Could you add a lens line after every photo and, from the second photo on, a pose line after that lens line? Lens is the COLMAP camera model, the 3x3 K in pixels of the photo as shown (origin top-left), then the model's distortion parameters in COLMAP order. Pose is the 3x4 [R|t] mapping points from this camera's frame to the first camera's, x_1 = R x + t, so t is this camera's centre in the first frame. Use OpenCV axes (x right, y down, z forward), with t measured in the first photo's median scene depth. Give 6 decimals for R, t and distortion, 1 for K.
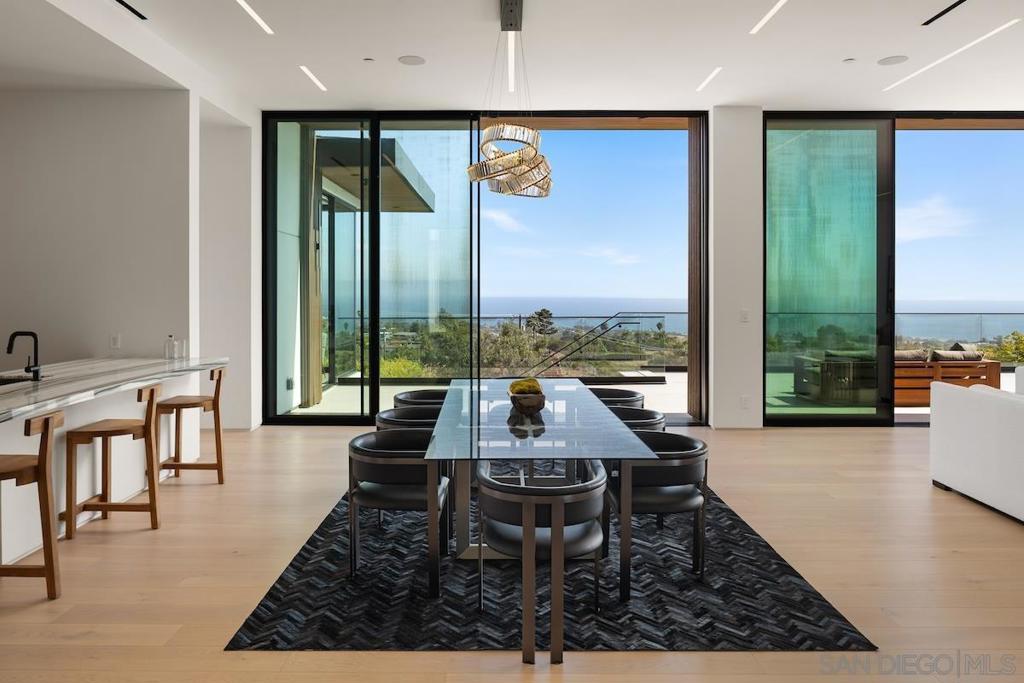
lens RADIAL K [[700.2, 0, 512.0], [0, 700.2, 341.5], [0, 0, 1]] dist [0.003301, 0.001104]
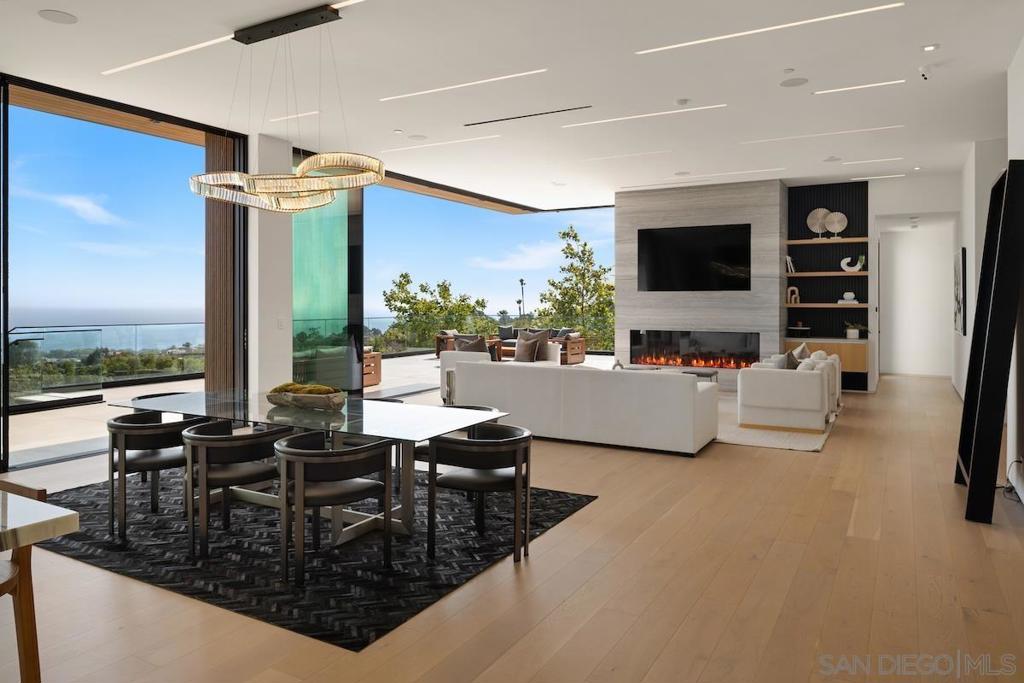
lens RADIAL K [[689.6, 0, 517.5], [0, 689.6, 300.2], [0, 0, 1]] dist [-0.000521, -0.000712]
pose [[0.493019, 0.003005, 0.870013, -0.396518], [0.068957, 0.996713, -0.042520, 0.004418], [-0.867281, 0.080957, 0.491191, 0.106292]]
